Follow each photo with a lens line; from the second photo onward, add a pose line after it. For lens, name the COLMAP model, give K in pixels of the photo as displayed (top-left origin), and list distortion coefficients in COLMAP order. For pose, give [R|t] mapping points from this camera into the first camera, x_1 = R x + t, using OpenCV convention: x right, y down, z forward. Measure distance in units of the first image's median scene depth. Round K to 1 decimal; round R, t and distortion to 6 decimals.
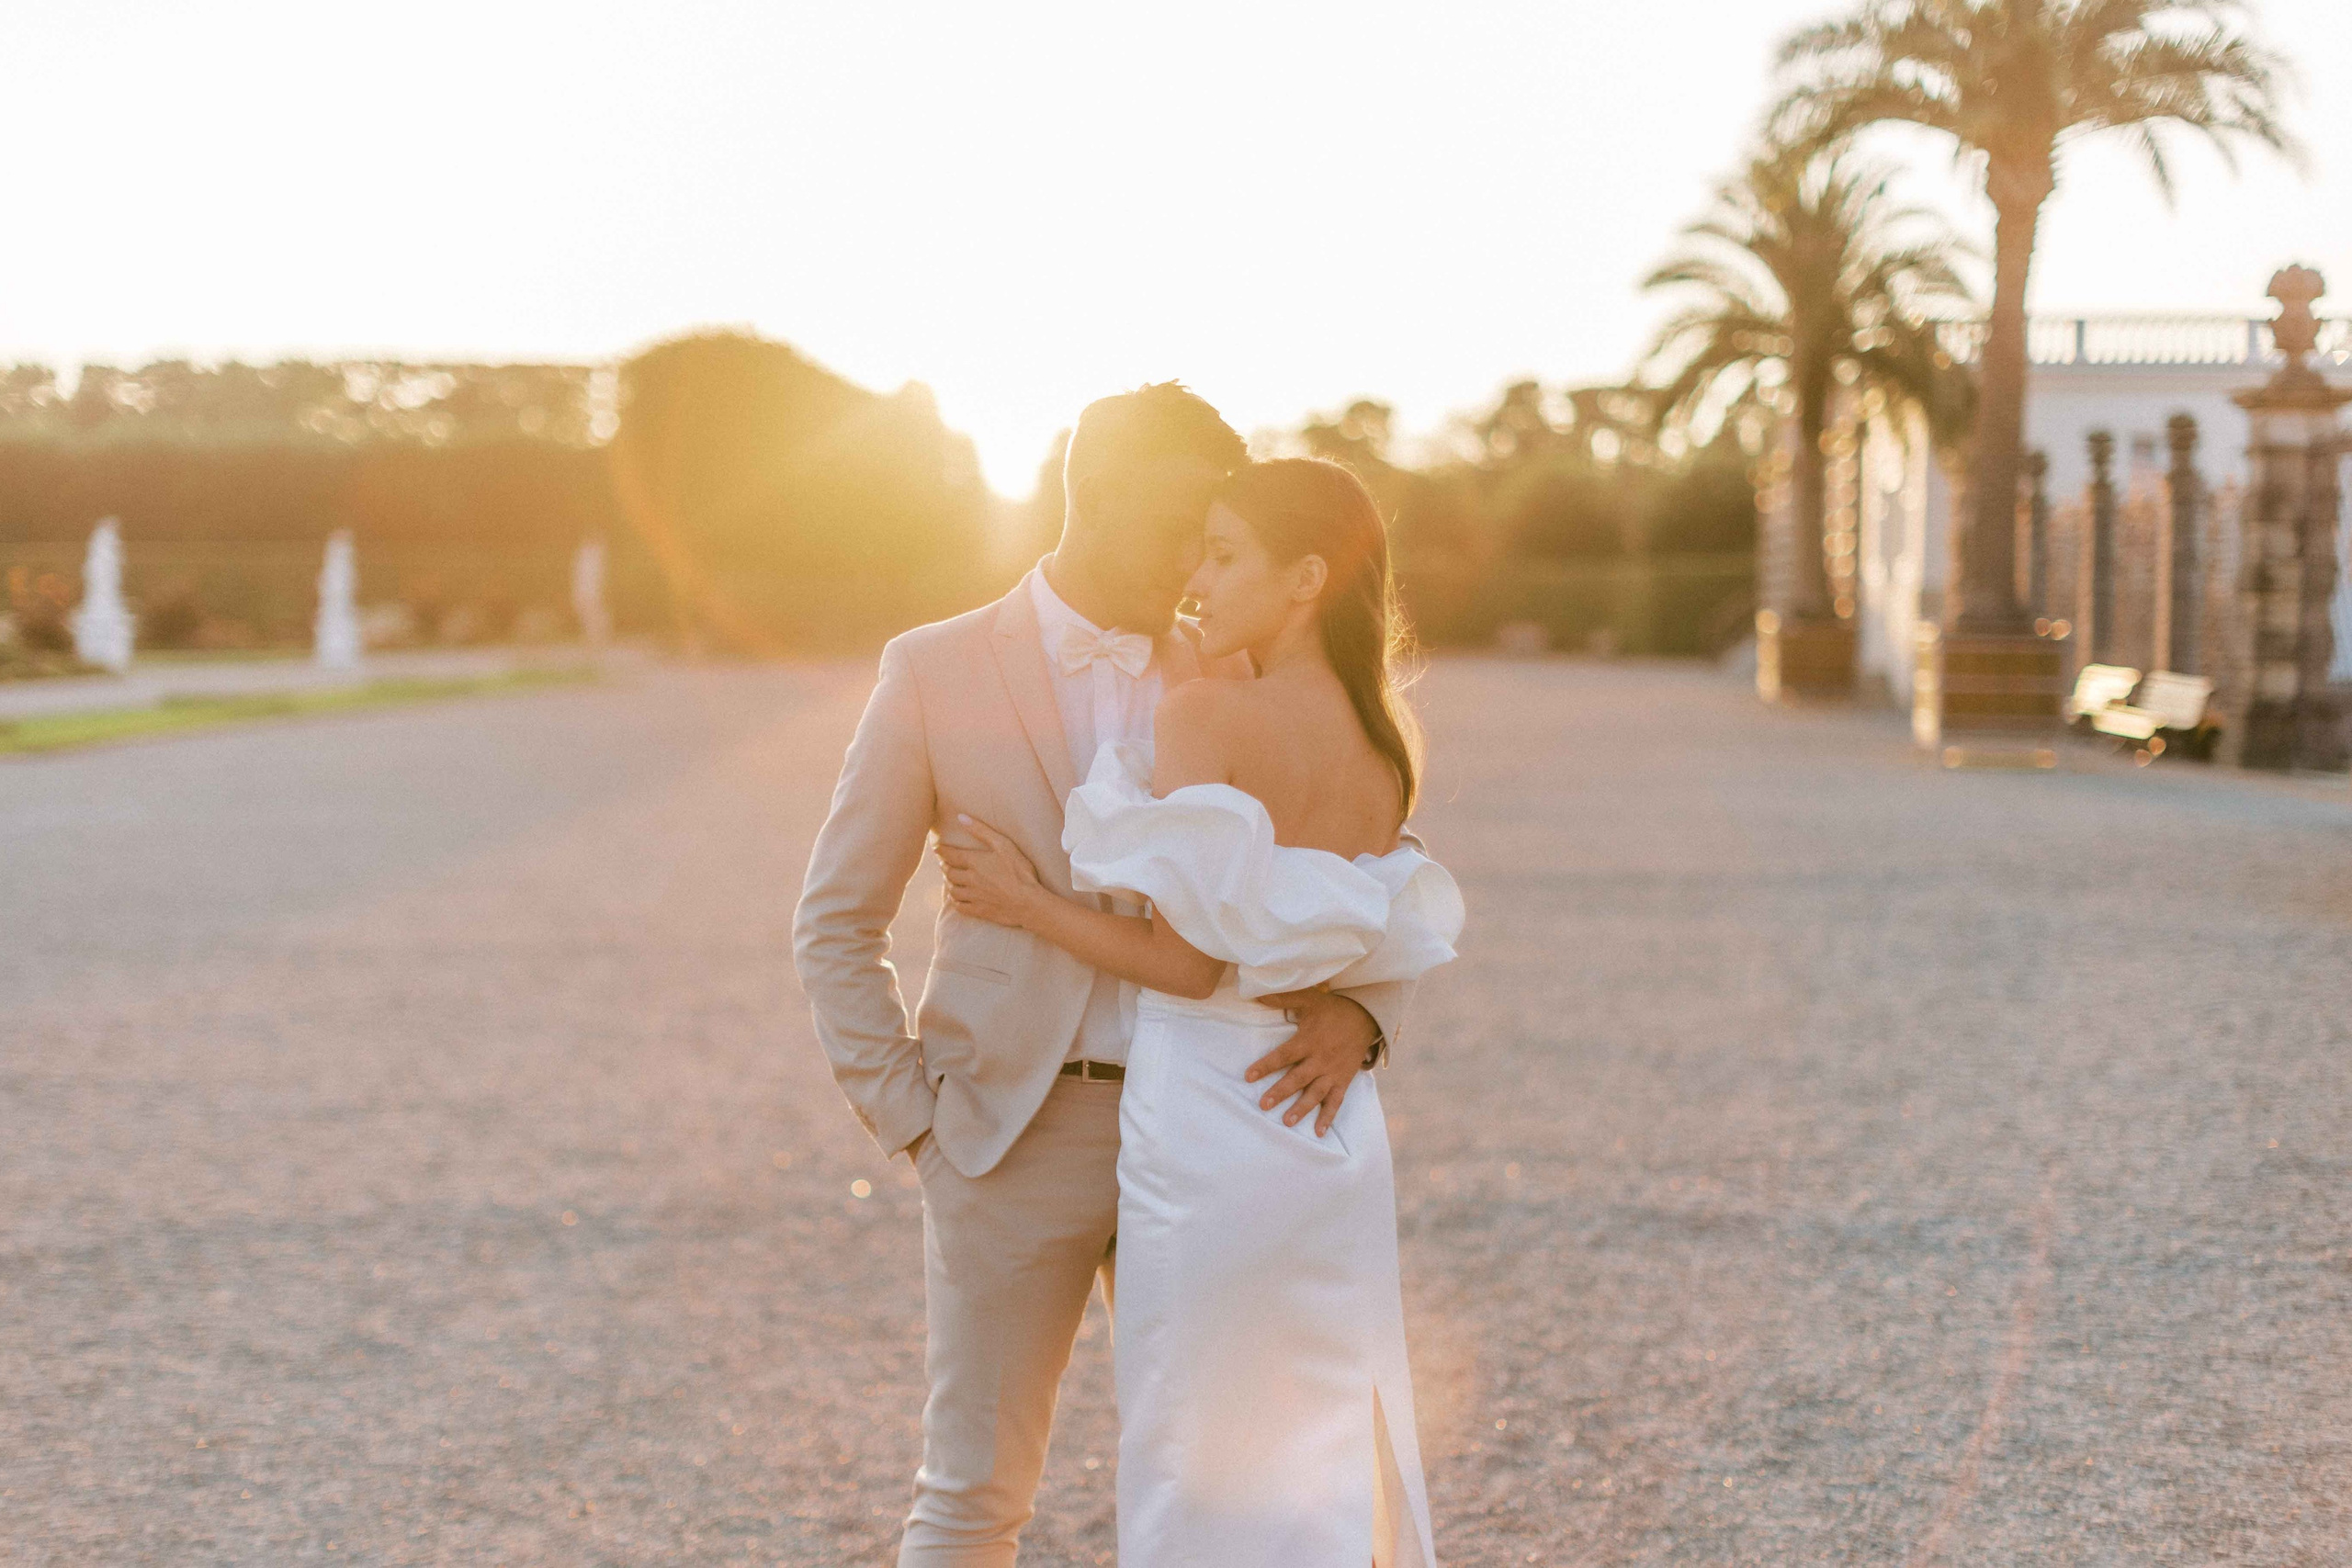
lens RADIAL K [[3402.2, 0, 1173.0], [0, 3402.2, 838.9], [0, 0, 1]] dist [0.021362, -0.046873]
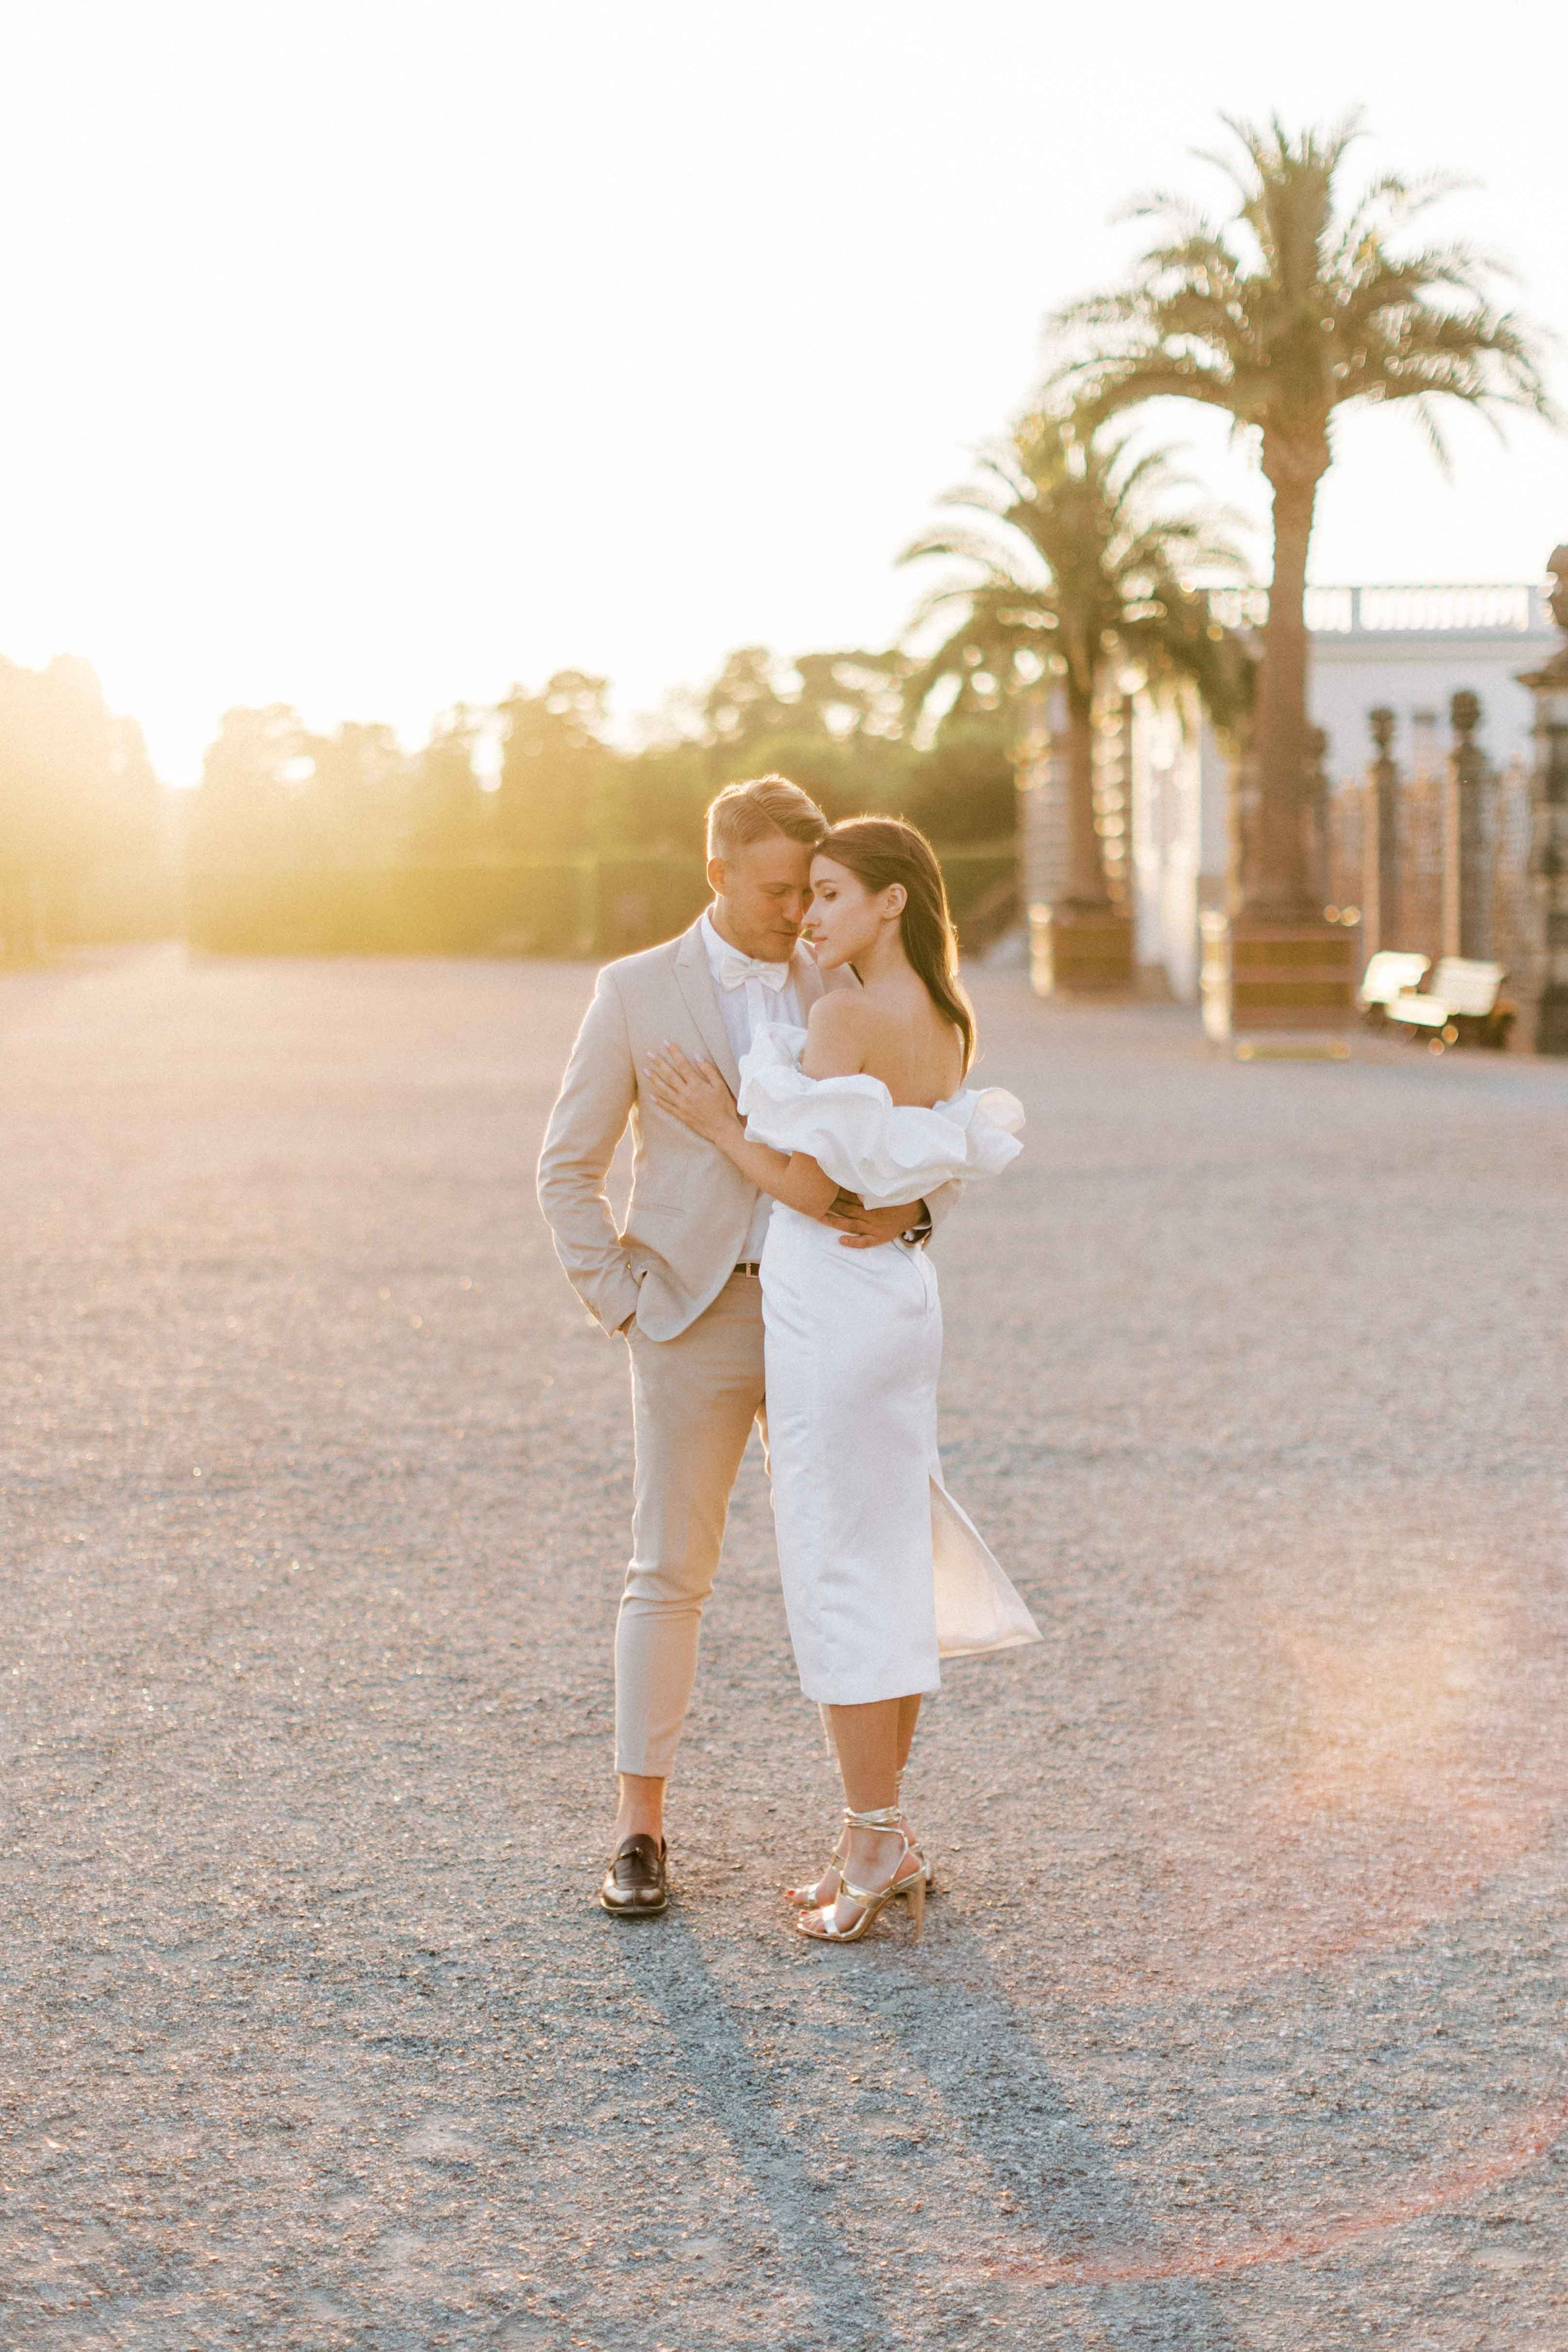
lens RADIAL K [[3827.2, 0, 699.3], [0, 3827.2, 1092.6], [0, 0, 1]] dist [0.005225, -0.000463]
pose [[0.995751, -0.024261, 0.088835, -0.081371], [0.025895, 0.999515, -0.017284, 0.010081], [-0.088373, 0.019511, 0.995896, -0.250080]]
